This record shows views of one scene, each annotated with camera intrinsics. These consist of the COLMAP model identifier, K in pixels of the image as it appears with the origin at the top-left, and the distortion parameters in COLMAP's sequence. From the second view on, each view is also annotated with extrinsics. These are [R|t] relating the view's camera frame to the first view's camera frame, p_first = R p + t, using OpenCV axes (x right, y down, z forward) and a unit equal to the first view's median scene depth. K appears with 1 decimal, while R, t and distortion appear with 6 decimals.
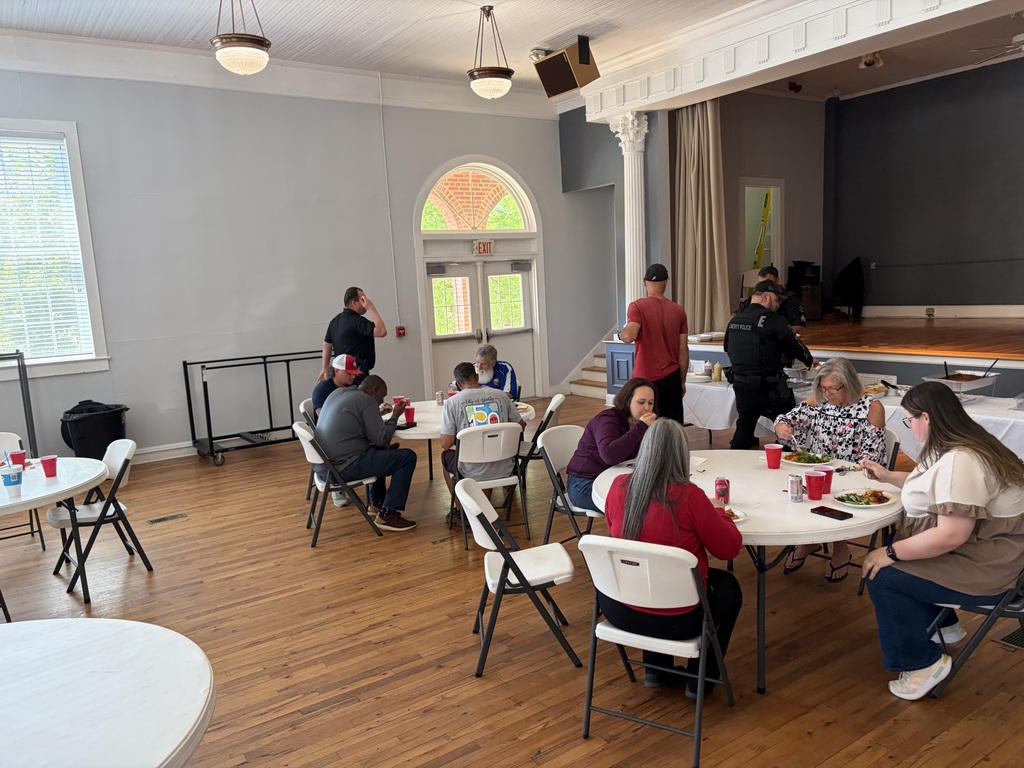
lens RADIAL K [[771.3, 0, 522.4], [0, 771.3, 384.4], [0, 0, 1]] dist [0.003690, -0.005529]
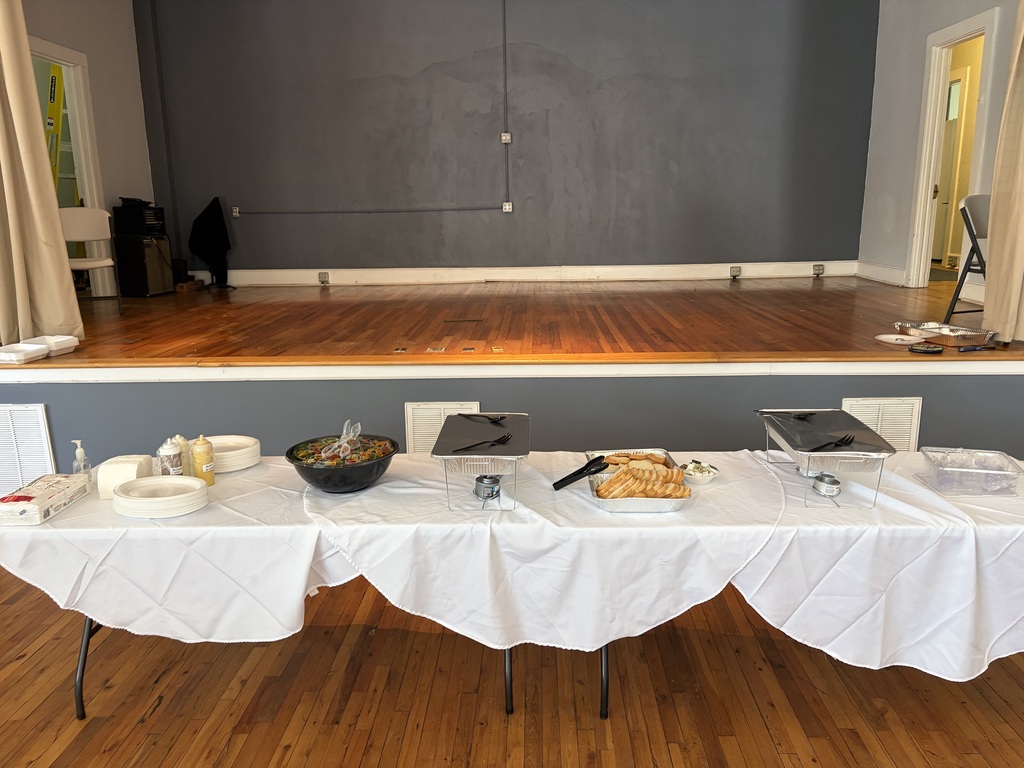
lens RADIAL K [[771.3, 0, 522.4], [0, 771.3, 384.4], [0, 0, 1]] dist [0.003690, -0.005529]
pose [[0.585724, -0.137900, 0.798693, 0.036332], [0.092787, 0.990350, 0.102945, -0.054041], [-0.805182, 0.013811, 0.592867, 0.438162]]
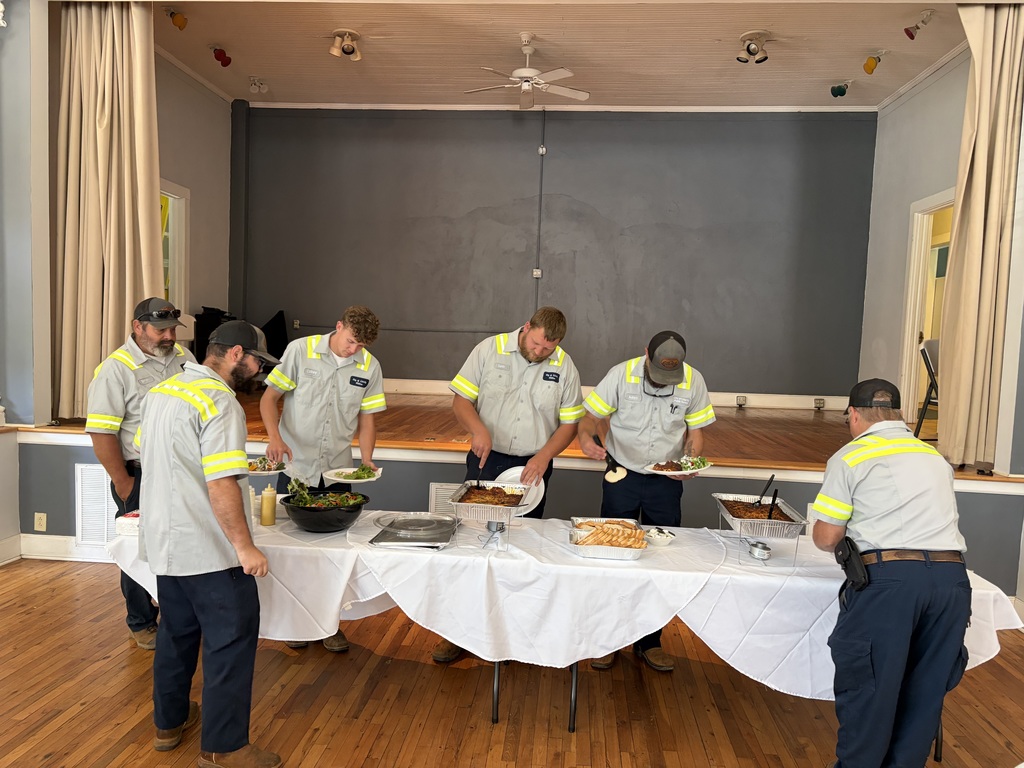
lens RADIAL K [[776.7, 0, 510.3], [0, 776.7, 387.0], [0, 0, 1]] dist [0.005273, -0.001093]
pose [[0.633325, 0.027405, 0.773400, -0.016681], [0.034557, 0.997374, -0.063640, -0.037434], [-0.773114, 0.067031, 0.630716, 0.385884]]
